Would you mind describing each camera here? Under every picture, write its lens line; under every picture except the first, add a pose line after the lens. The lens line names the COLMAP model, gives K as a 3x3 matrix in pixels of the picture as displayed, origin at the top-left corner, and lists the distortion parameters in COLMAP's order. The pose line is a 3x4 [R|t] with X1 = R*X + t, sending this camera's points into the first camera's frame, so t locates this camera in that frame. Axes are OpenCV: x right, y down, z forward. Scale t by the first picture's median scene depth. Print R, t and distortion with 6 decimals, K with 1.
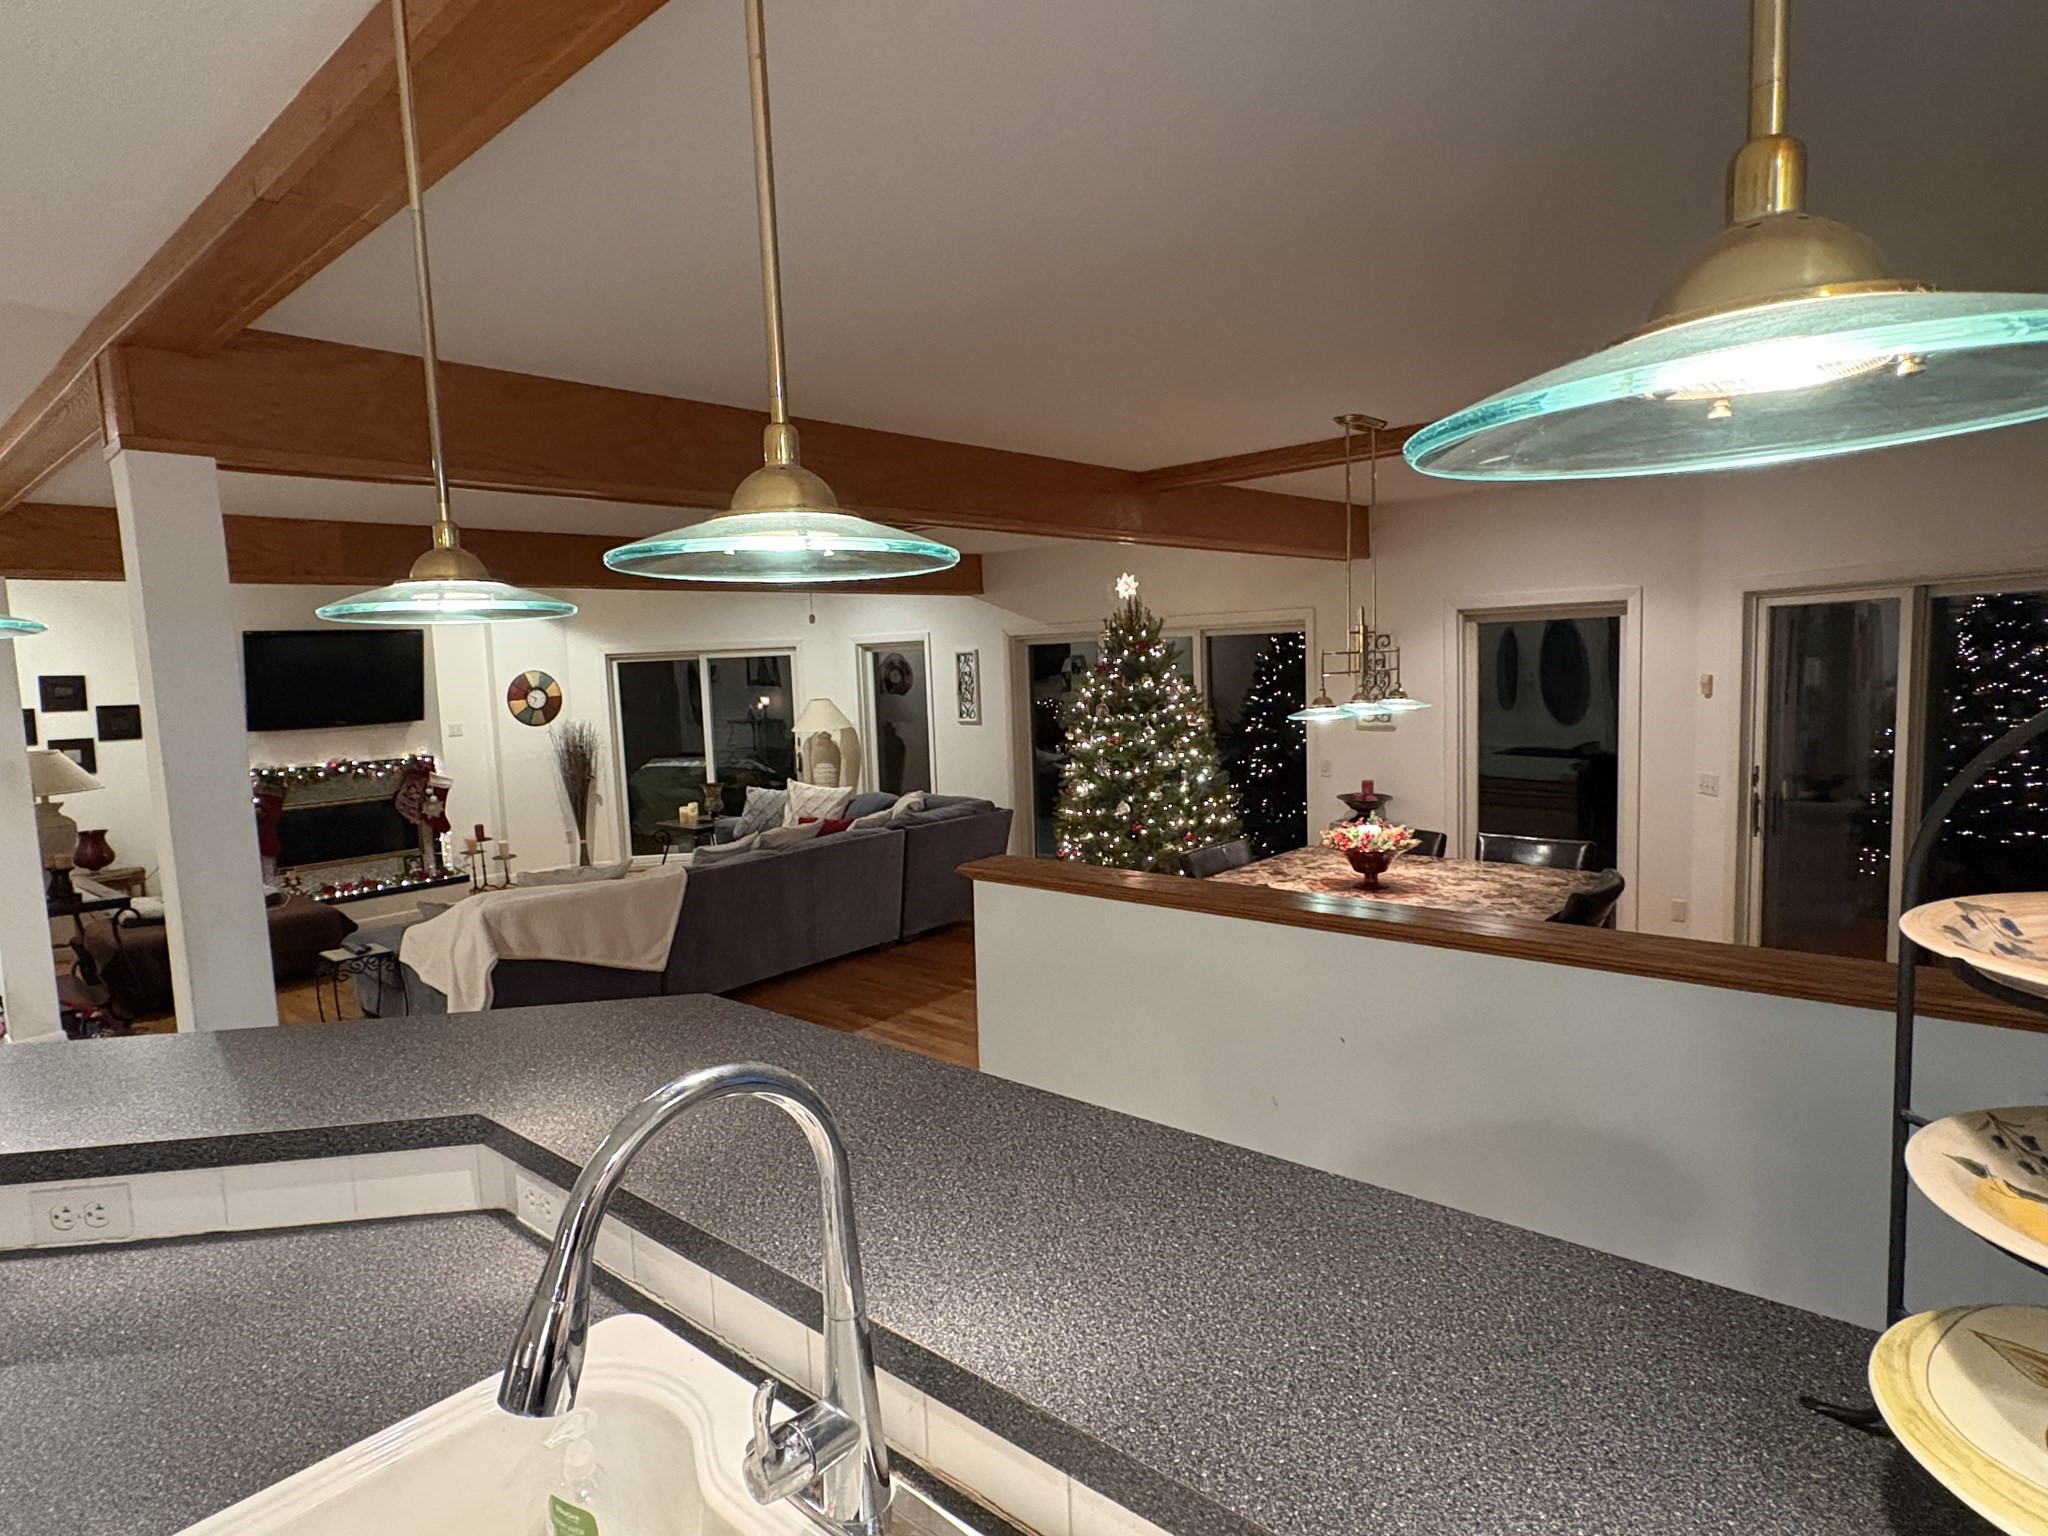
lens RADIAL K [[1131.1, 0, 1015.6], [0, 1131.1, 773.0], [0, 0, 1]] dist [0.000655, -0.002210]
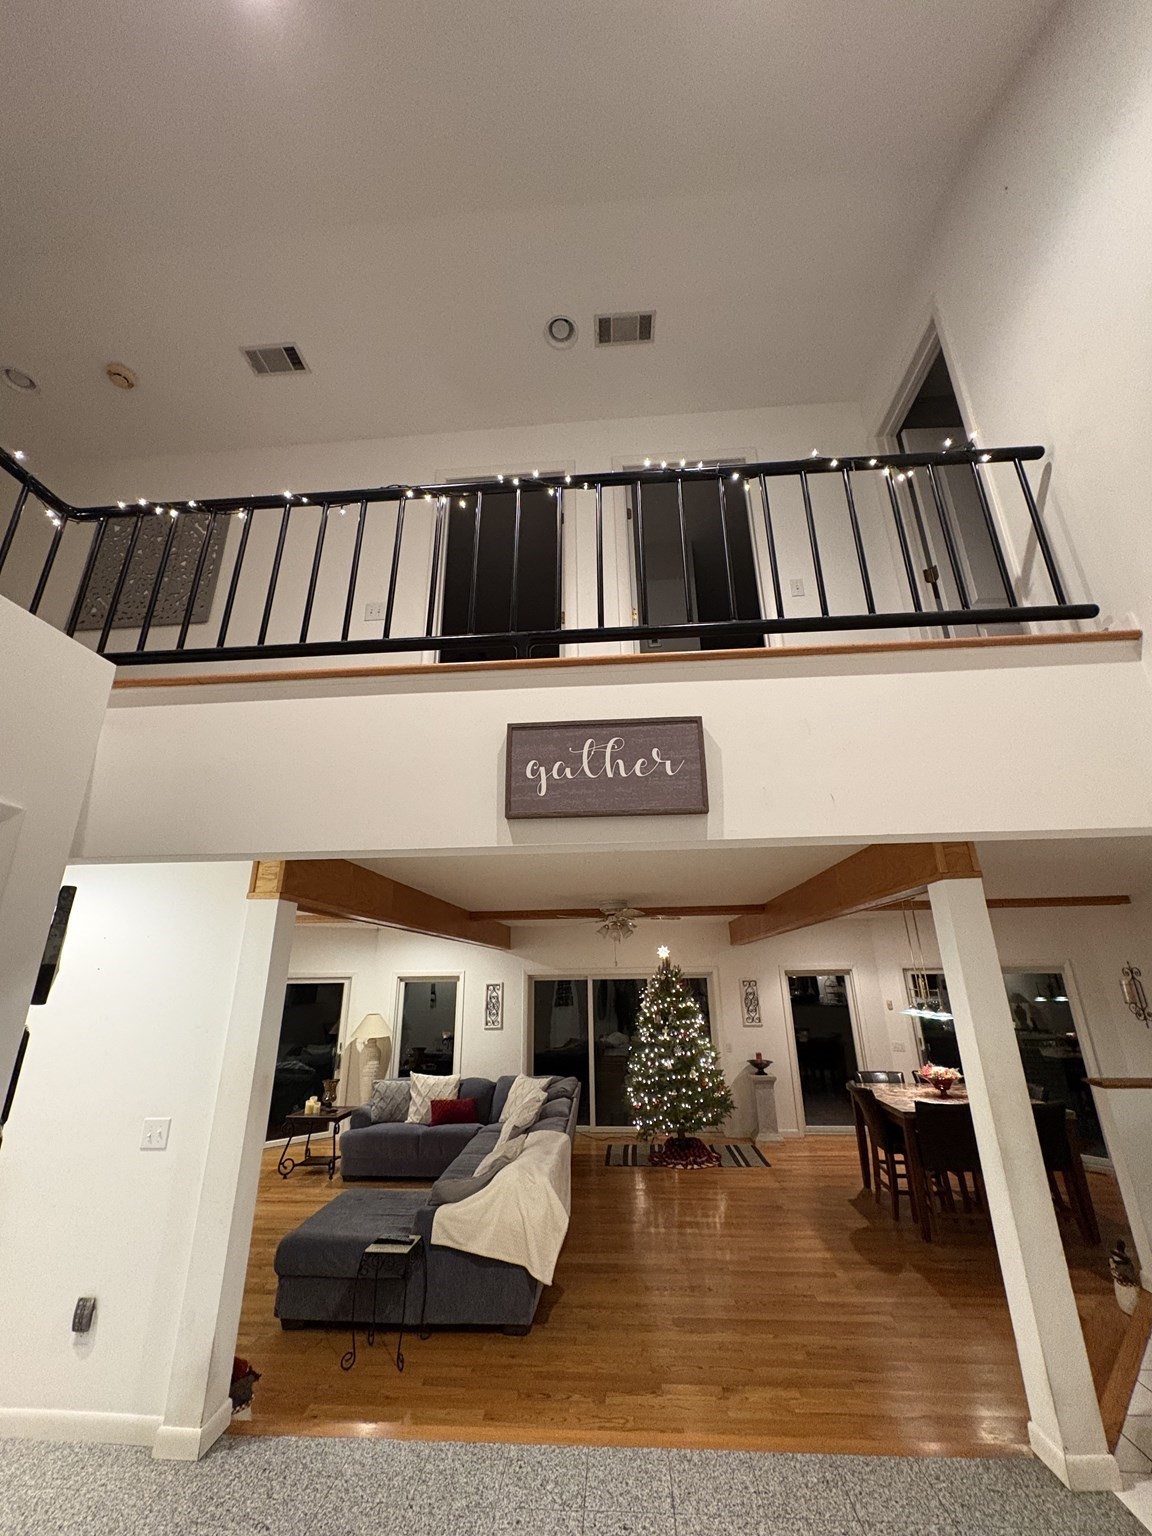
lens RADIAL K [[609.9, 0, 575.6], [0, 609.9, 766.4], [0, 0, 1]] dist [0.002345, -0.000107]
pose [[0.791815, 0.224130, 0.568150, -0.630839], [0.045814, 0.905817, -0.421186, -0.011269], [-0.609040, 0.359531, 0.706971, 0.175115]]
